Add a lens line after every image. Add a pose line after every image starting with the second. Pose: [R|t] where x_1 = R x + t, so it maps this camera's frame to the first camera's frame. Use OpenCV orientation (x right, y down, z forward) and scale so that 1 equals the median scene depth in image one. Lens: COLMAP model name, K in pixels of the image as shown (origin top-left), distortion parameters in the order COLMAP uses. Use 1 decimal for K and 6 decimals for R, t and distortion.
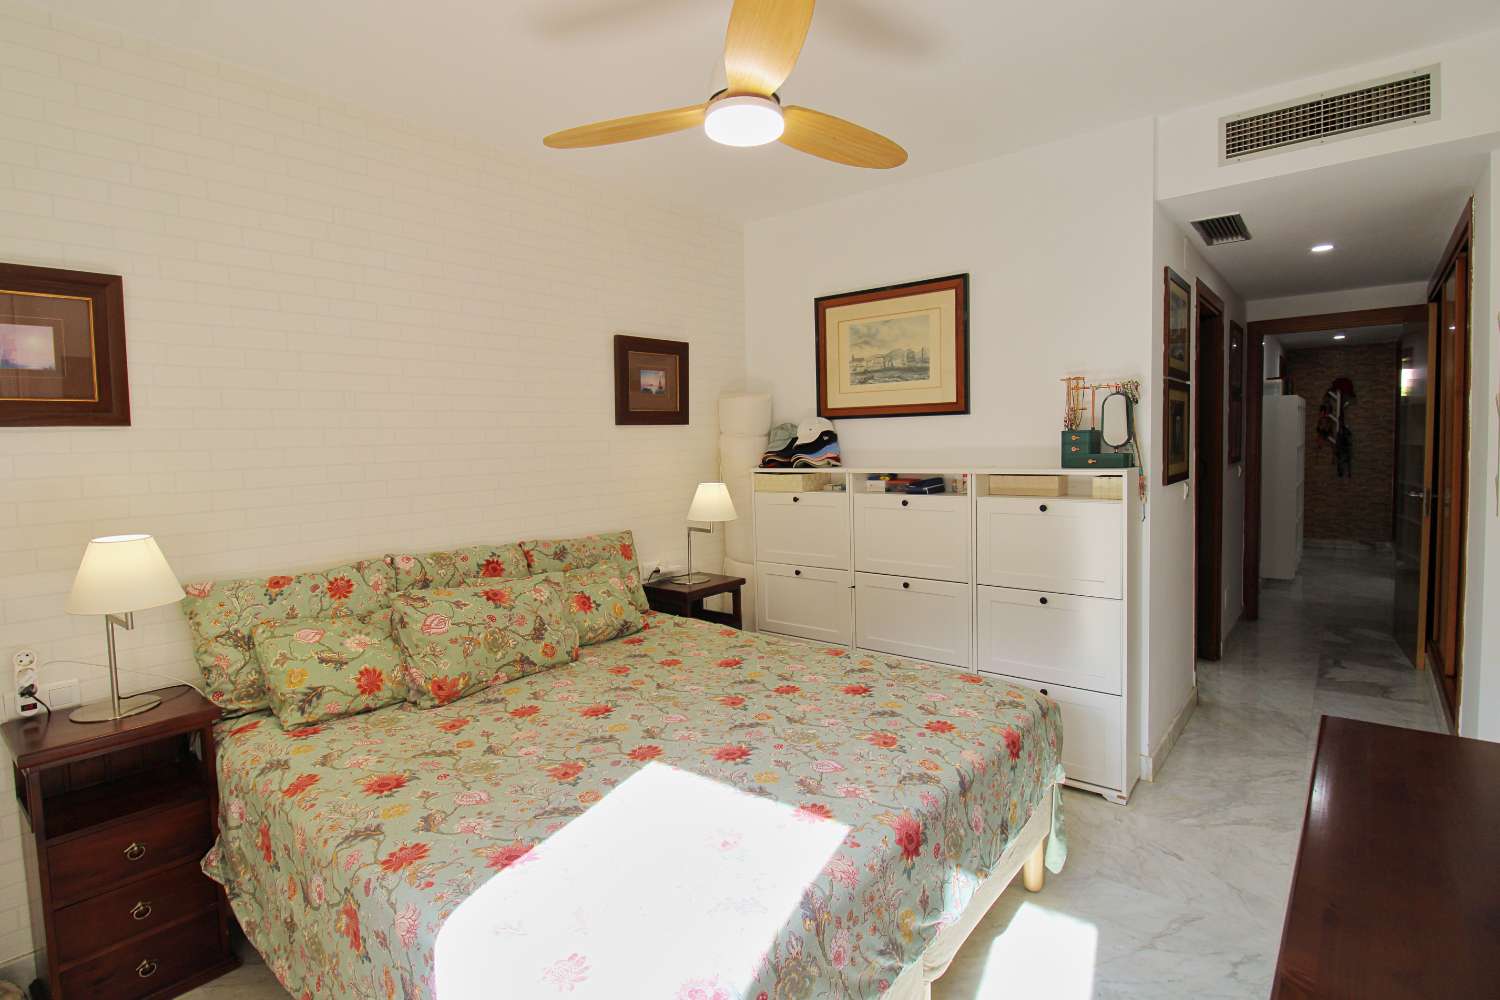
lens RADIAL K [[694.3, 0, 746.2], [0, 694.3, 485.3], [0, 0, 1]] dist [0.001160, -0.014495]
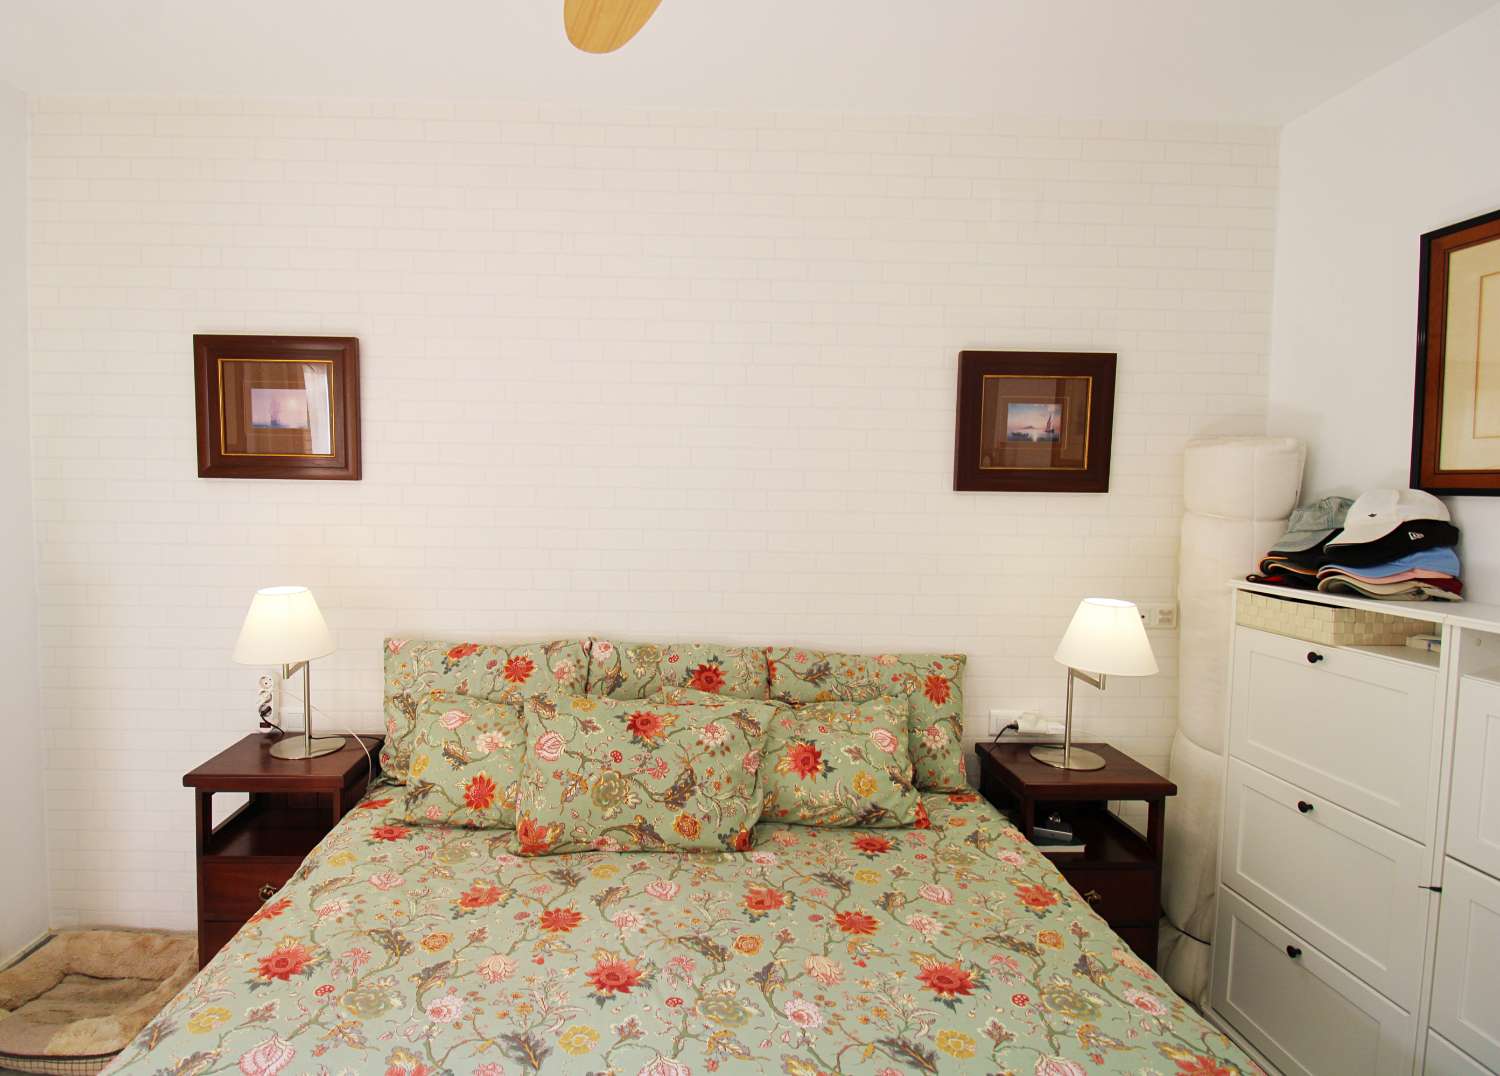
lens RADIAL K [[721.2, 0, 744.2], [0, 721.2, 521.2], [0, 0, 1]] dist [-0.011644, -0.000595]
pose [[0.671753, 0.074365, -0.737033, 0.226070], [-0.084108, 0.996171, 0.023853, -0.072188], [0.735985, 0.045968, 0.675436, 0.504998]]
